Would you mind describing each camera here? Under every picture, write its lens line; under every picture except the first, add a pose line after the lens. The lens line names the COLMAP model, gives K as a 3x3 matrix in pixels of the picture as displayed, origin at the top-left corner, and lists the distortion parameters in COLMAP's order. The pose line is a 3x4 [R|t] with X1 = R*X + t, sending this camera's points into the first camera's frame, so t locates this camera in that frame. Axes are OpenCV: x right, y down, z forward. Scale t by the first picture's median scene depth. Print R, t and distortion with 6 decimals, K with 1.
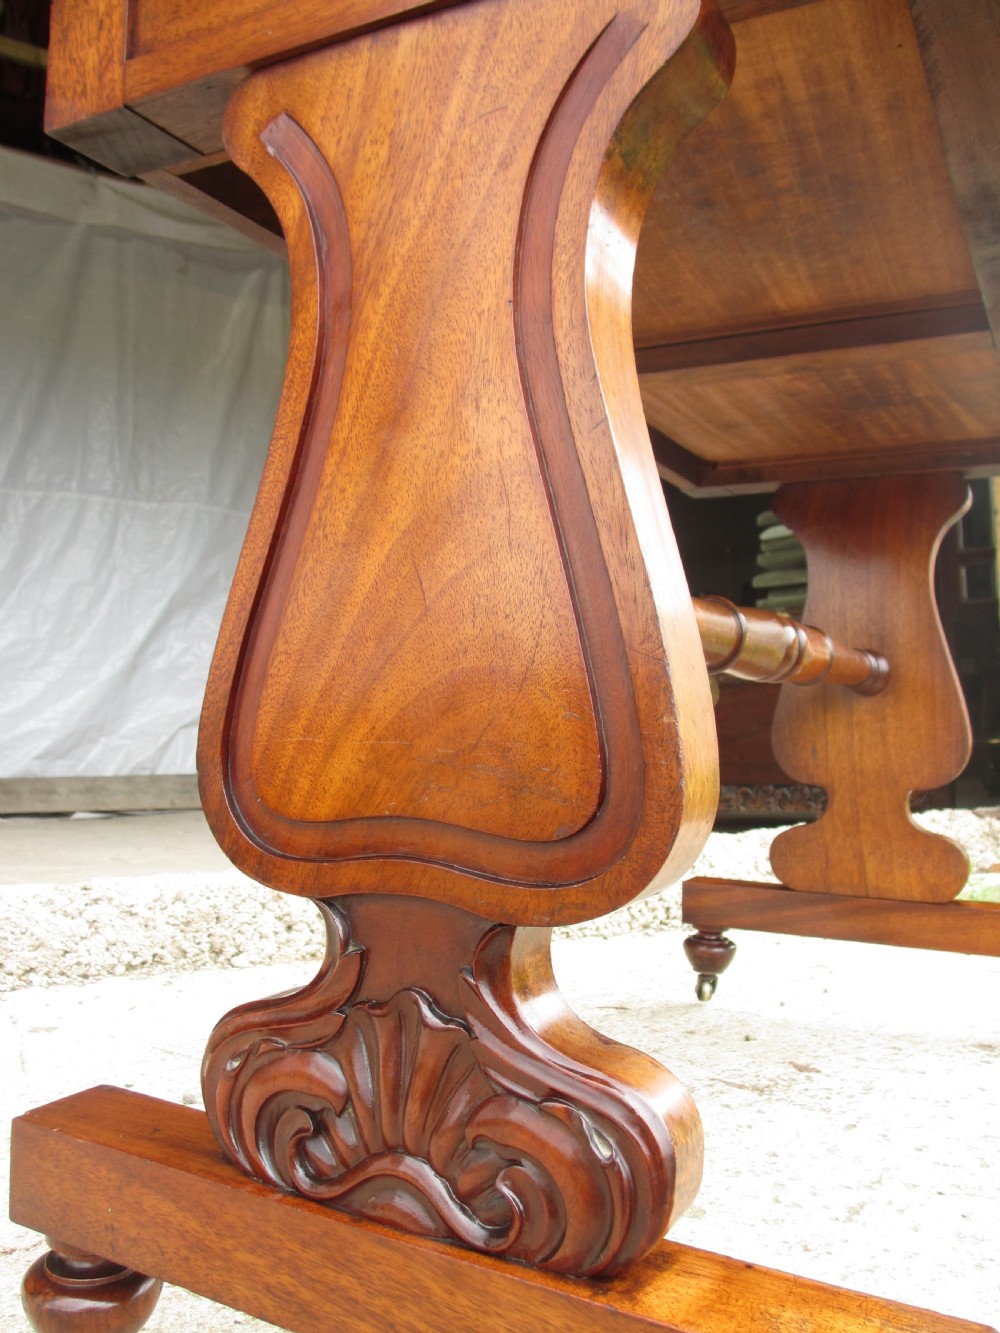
lens RADIAL K [[1112.1, 0, 497.4], [0, 1112.1, 665.6], [0, 0, 1]] dist [-0.060862, 0.027086]
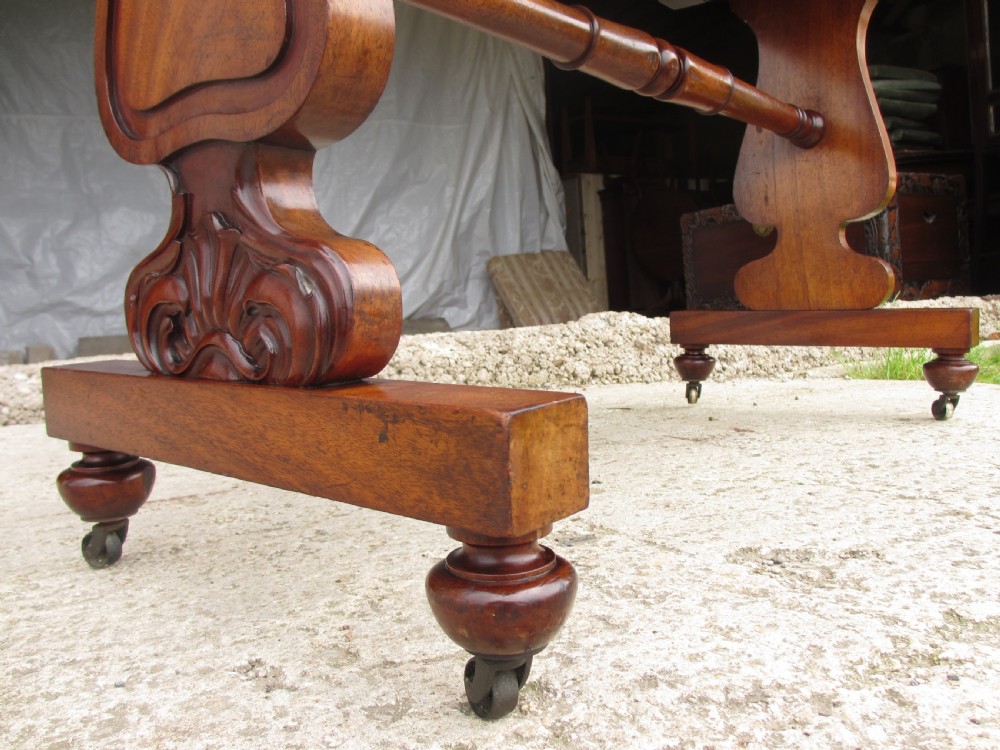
lens RADIAL K [[834.3, 0, 497.5], [0, 834.3, 384.6], [0, 0, 1]] dist [-0.060862, 0.027086]
pose [[0.981805, -0.035459, -0.186551, 0.430890], [0.064469, 0.986303, 0.151821, 0.345465], [0.178612, -0.161085, 0.970644, 0.014117]]
